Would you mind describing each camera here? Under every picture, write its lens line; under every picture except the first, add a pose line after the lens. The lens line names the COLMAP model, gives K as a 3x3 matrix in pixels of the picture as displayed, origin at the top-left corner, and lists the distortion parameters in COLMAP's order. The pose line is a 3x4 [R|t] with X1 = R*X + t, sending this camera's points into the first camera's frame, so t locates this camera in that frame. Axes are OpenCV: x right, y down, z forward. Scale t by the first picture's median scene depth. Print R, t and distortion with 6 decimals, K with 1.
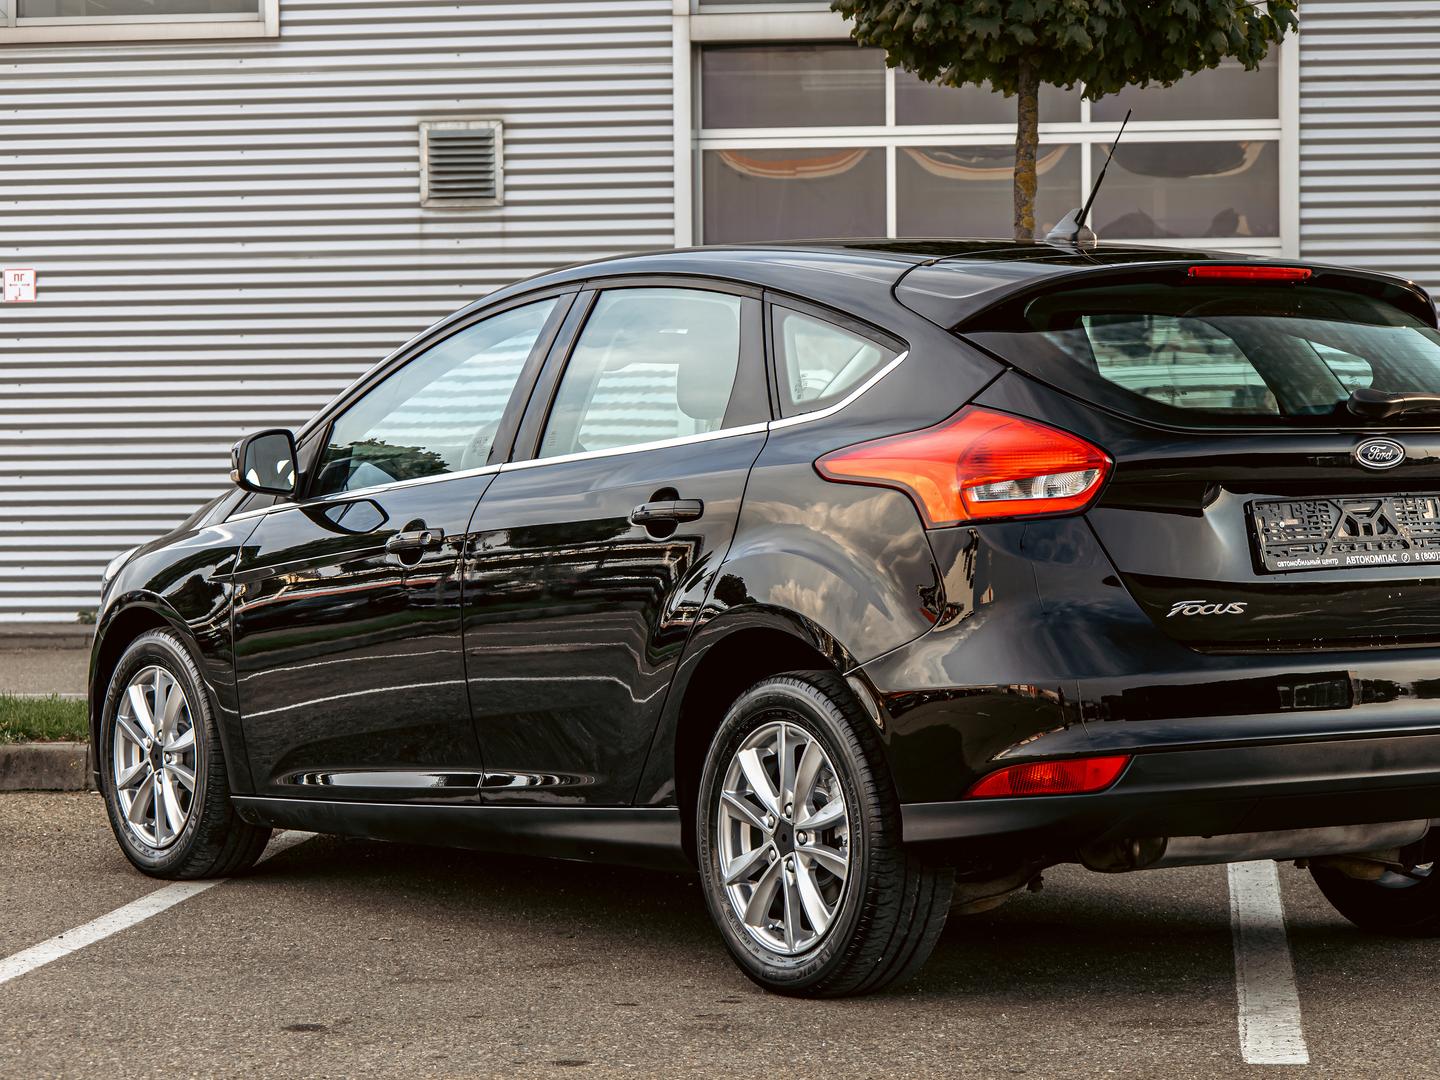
lens RADIAL K [[4377.7, 0, 720.0], [0, 4377.7, 540.0], [0, 0, 1]] dist [0.046532, 0.716206]
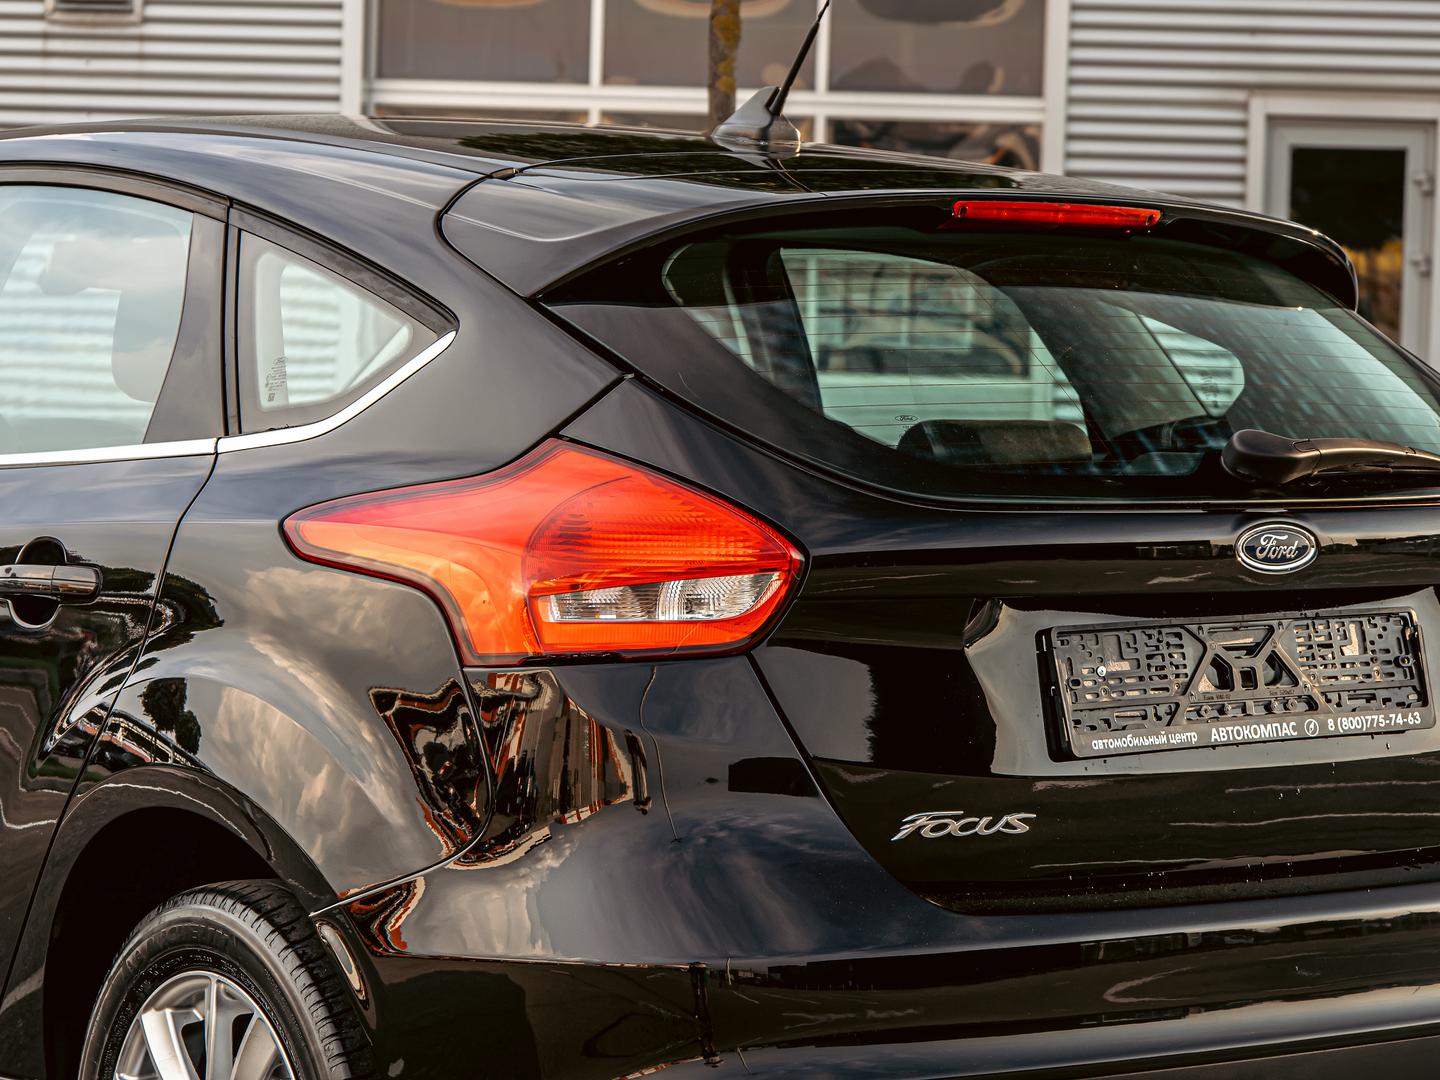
lens RADIAL K [[4377.7, 0, 720.0], [0, 4377.7, 540.0], [0, 0, 1]] dist [0.046532, 0.716206]
pose [[0.997496, 0.035193, 0.061348, 0.042114], [-0.037568, 0.998571, 0.038006, -0.038030], [-0.059922, -0.040215, 0.997393, 0.421607]]
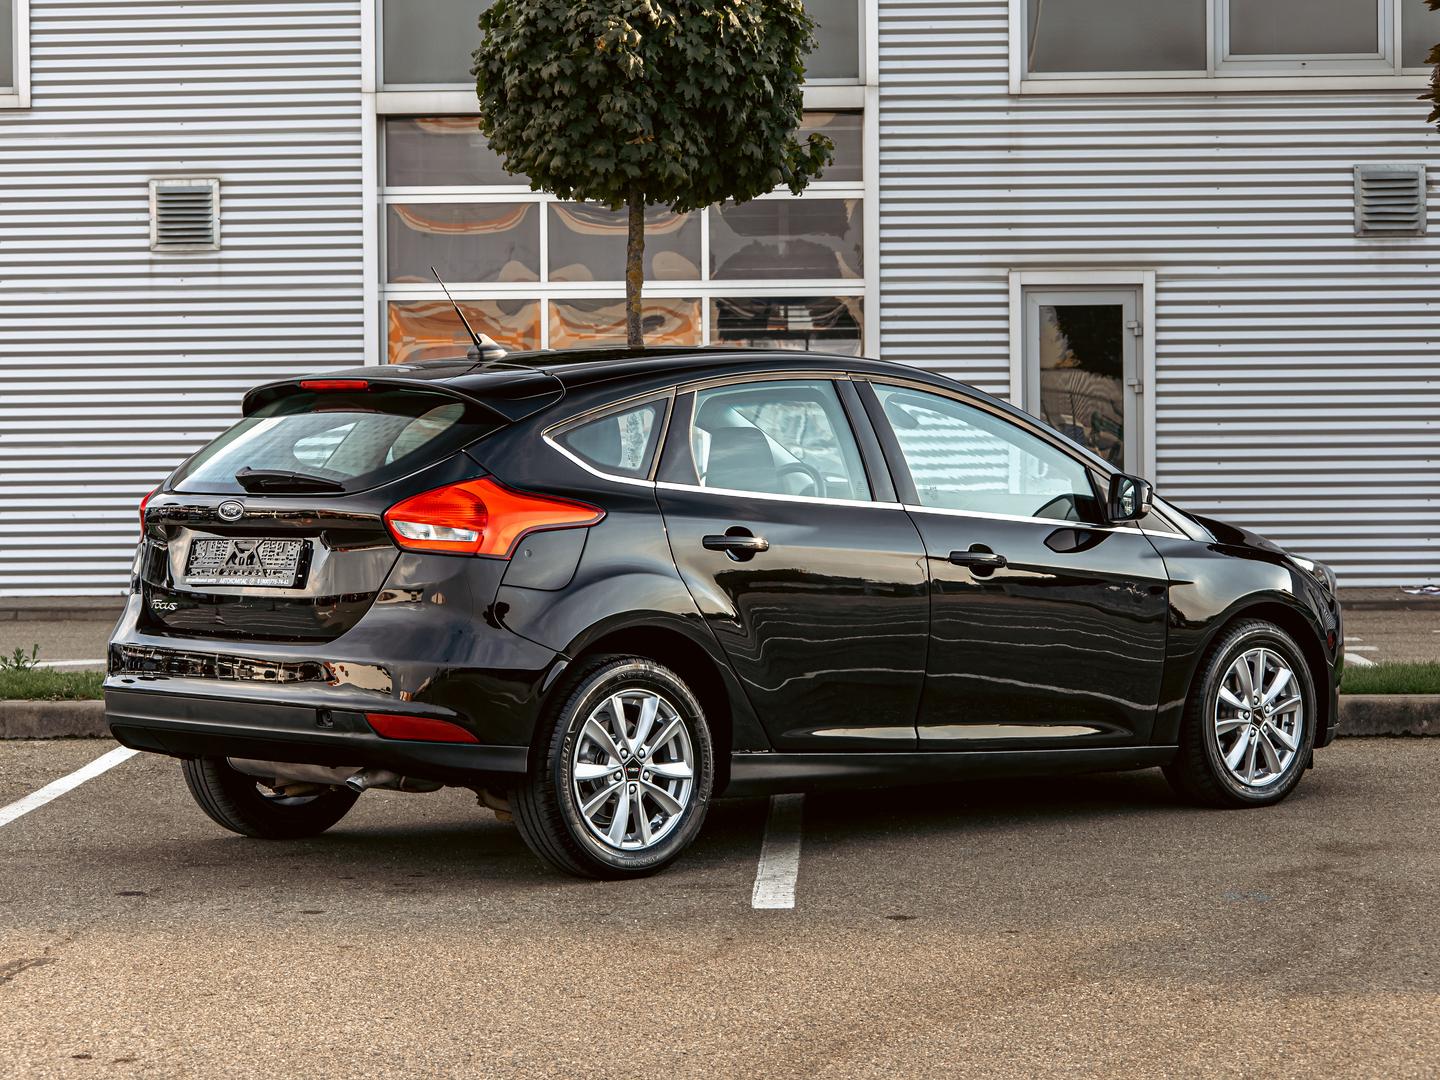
lens RADIAL K [[4433.3, 0, 720.0], [0, 4433.3, 540.0], [0, 0, 1]] dist [0.098830, -0.638854]
pose [[0.997293, -0.001564, 0.073517, -0.007464], [0.000654, 0.999923, 0.012402, -0.036372], [-0.073531, -0.012321, 0.997217, -0.682833]]
